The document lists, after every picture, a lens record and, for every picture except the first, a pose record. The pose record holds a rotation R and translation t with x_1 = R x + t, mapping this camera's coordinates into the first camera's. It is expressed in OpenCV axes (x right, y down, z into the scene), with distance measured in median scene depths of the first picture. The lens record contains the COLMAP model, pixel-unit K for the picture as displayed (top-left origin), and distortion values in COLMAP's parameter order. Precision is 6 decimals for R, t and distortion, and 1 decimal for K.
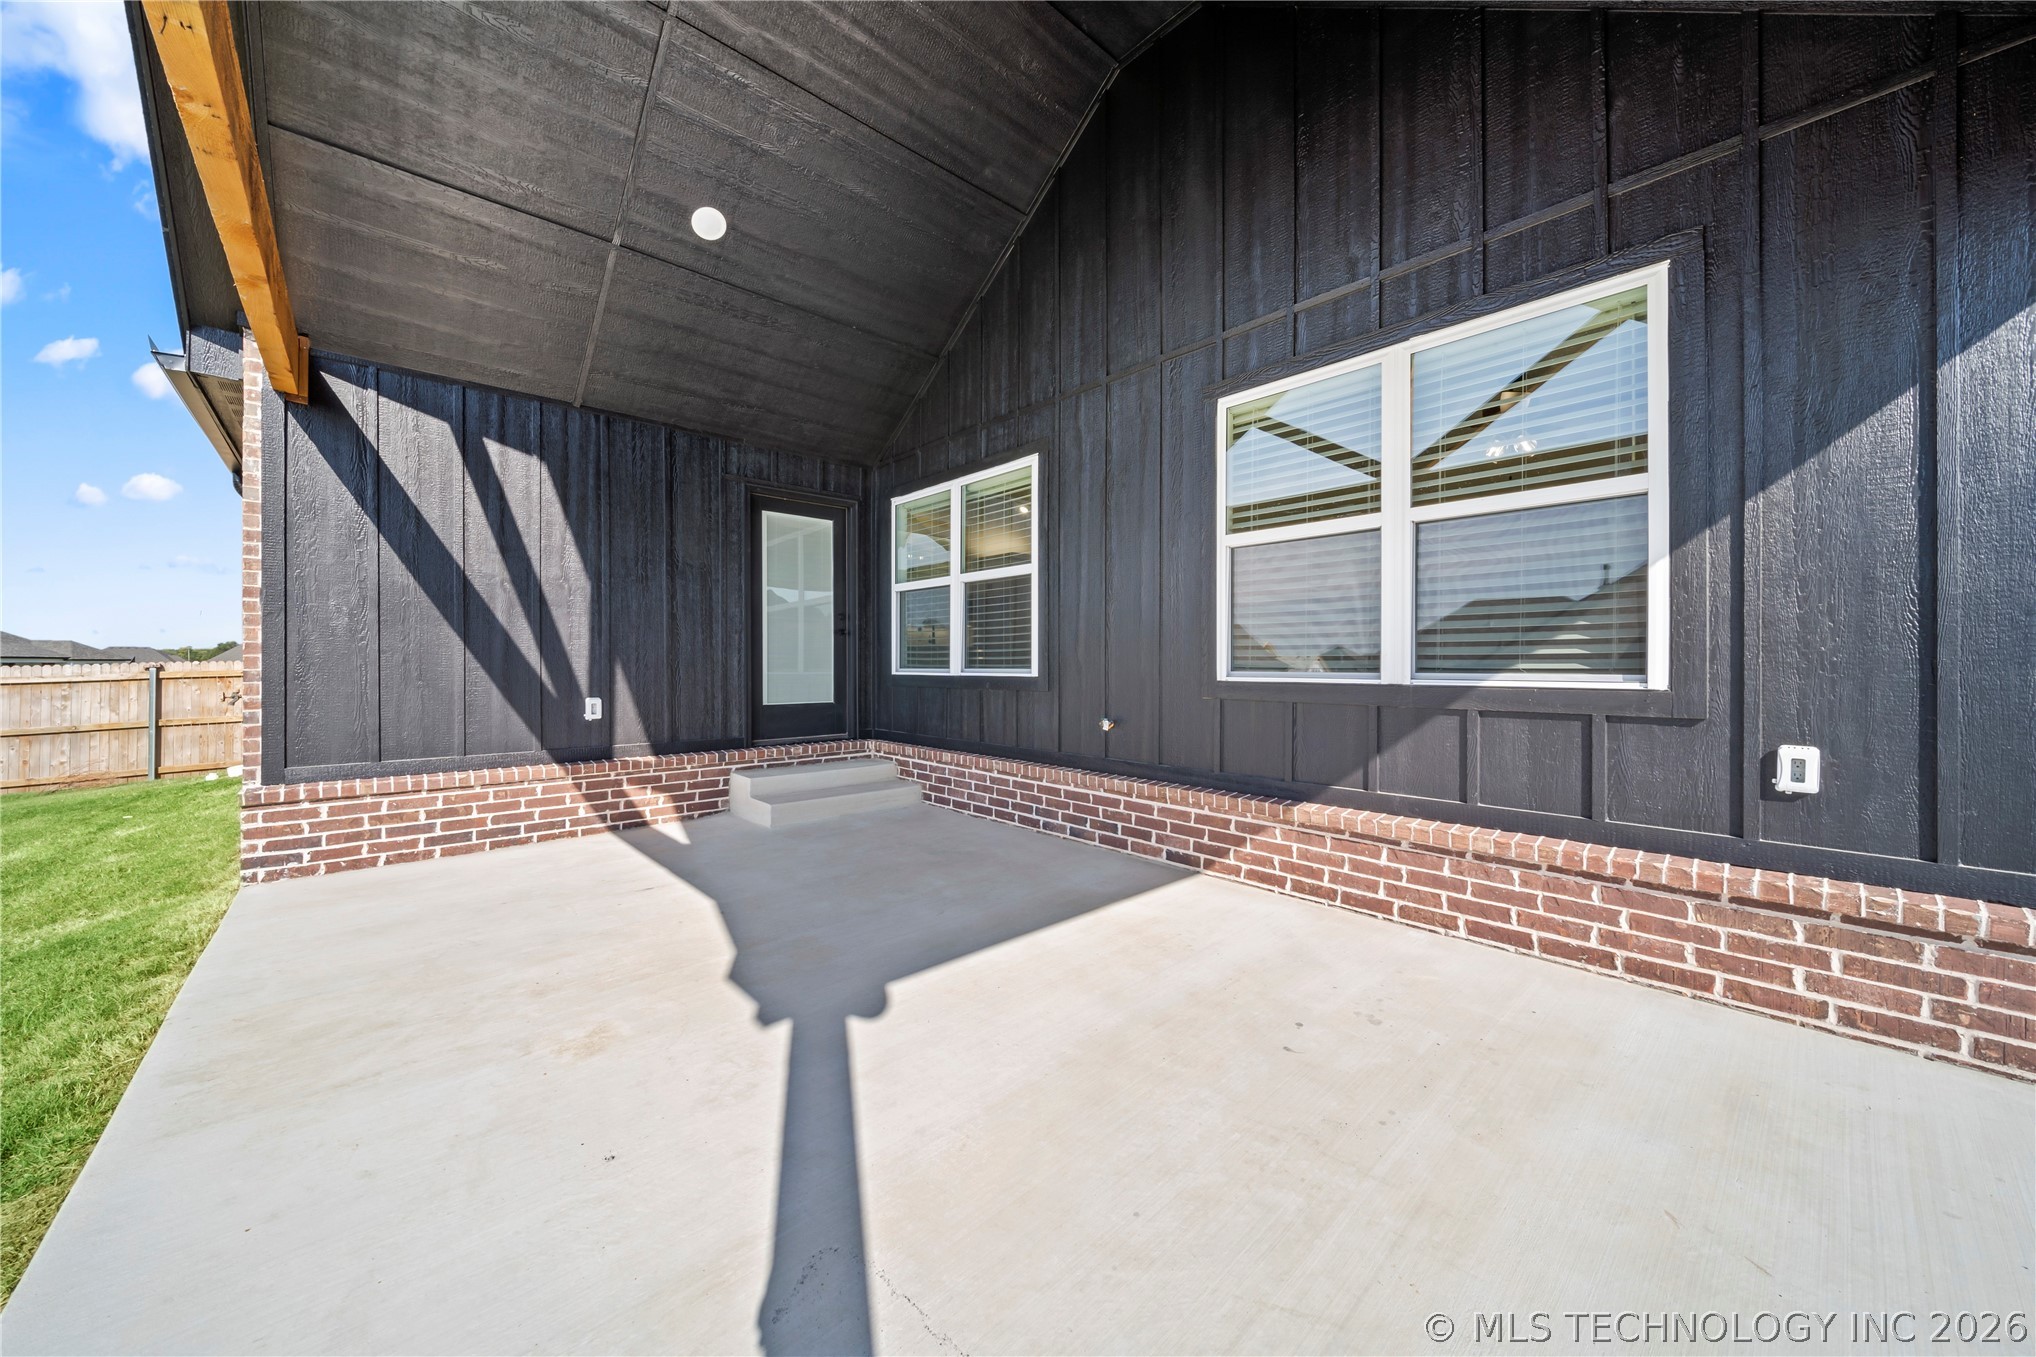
lens RADIAL K [[720.6, 0, 1013.2], [0, 720.6, 688.6], [0, 0, 1]] dist [-0.000088, -0.000163]
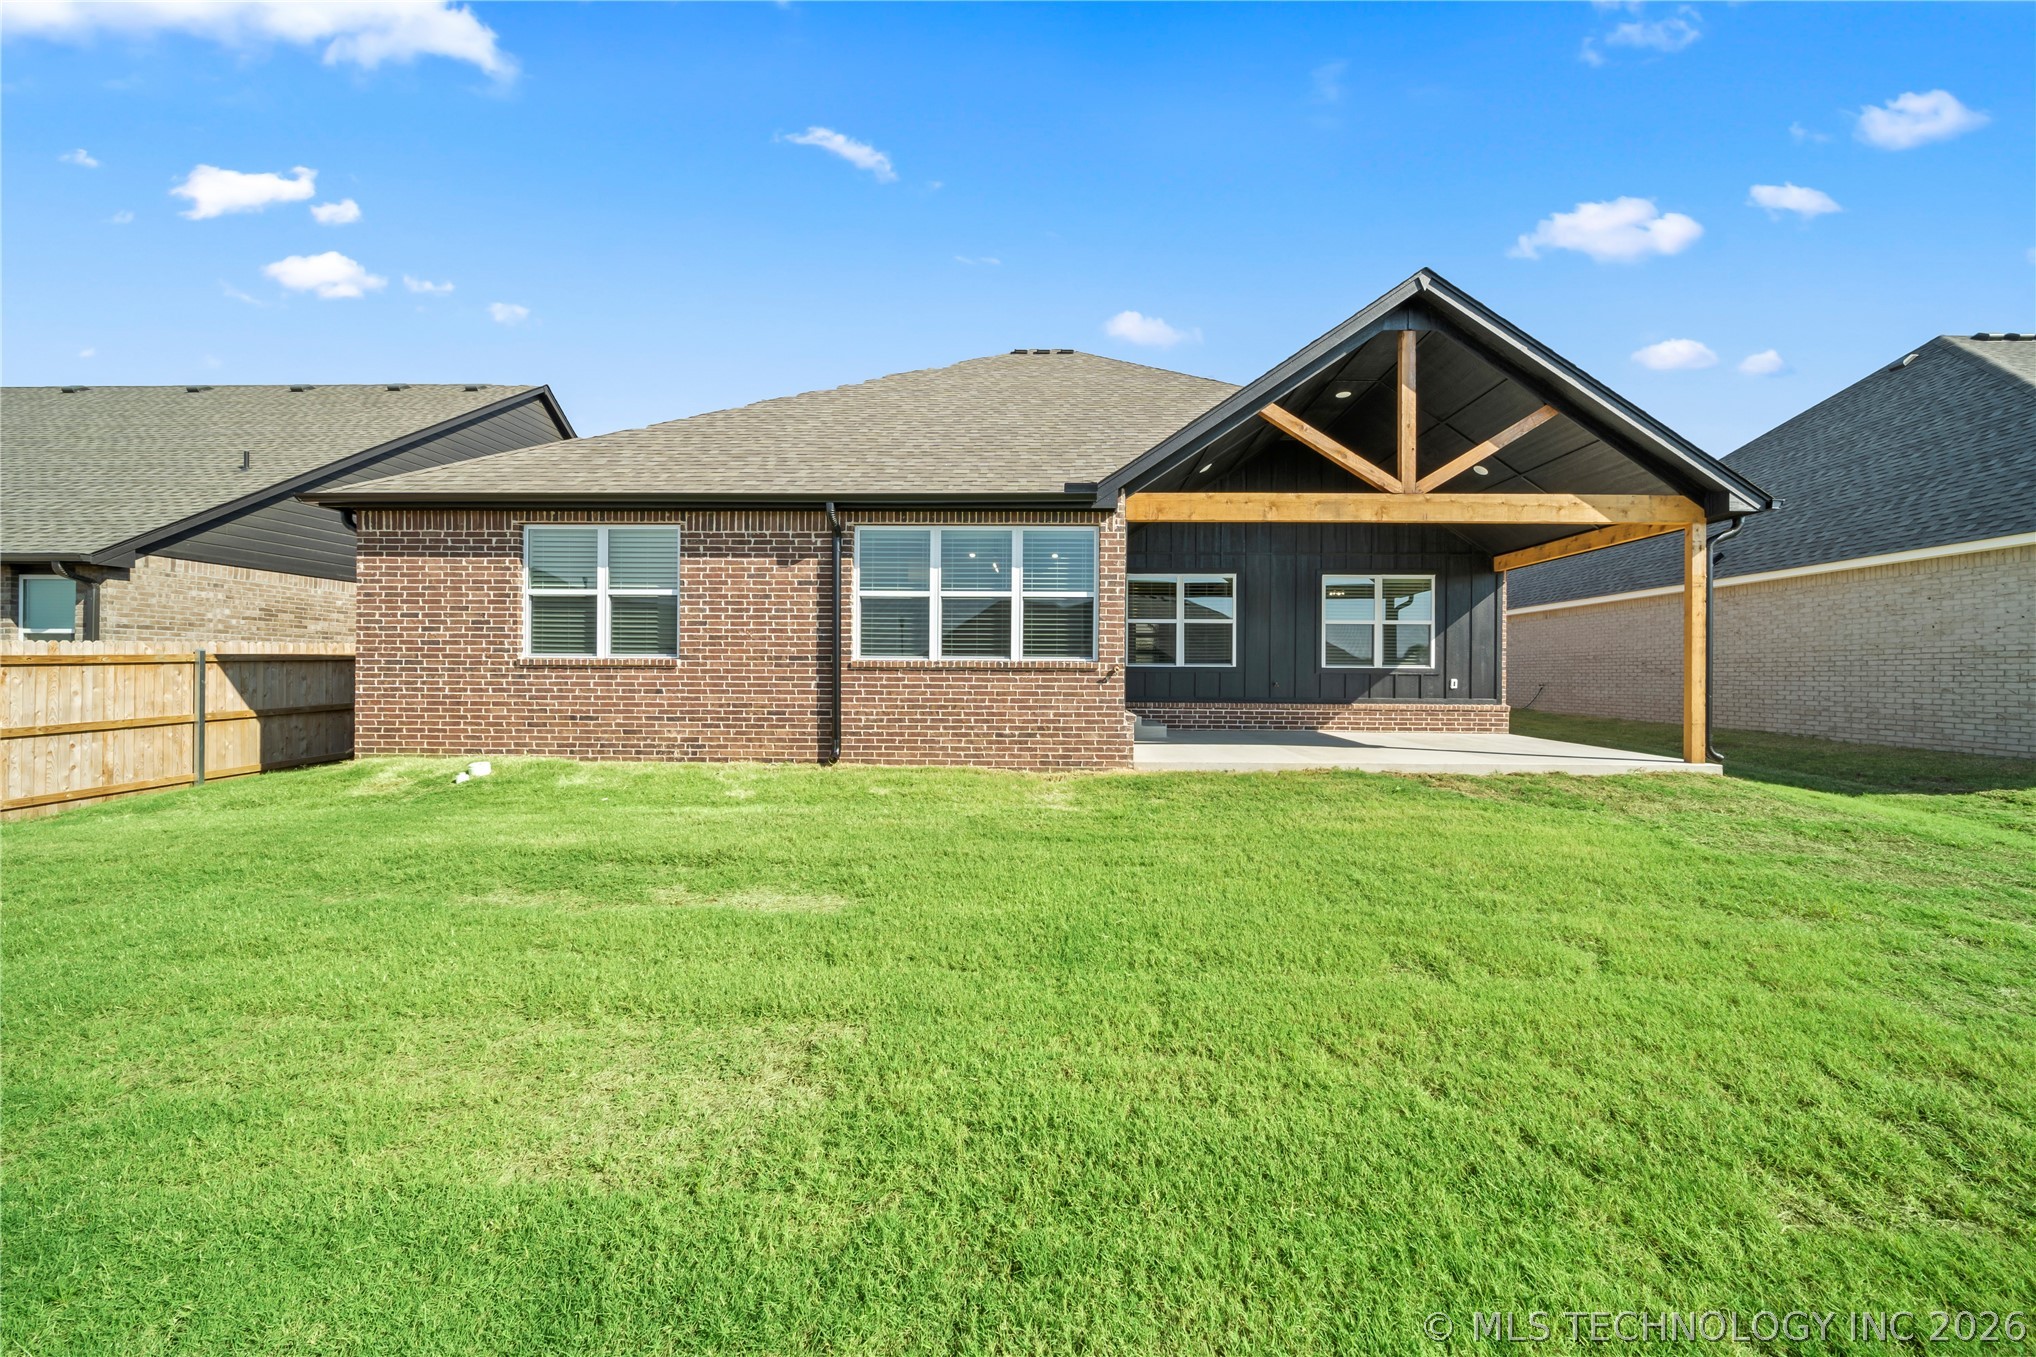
lens RADIAL K [[720.6, 0, 1013.2], [0, 720.6, 688.6], [0, 0, 1]] dist [-0.000088, -0.000163]
pose [[0.688385, 0.004434, 0.725332, -3.017593], [0.016220, 0.999637, -0.021504, 0.131463], [-0.725164, 0.026567, 0.688064, -0.151848]]
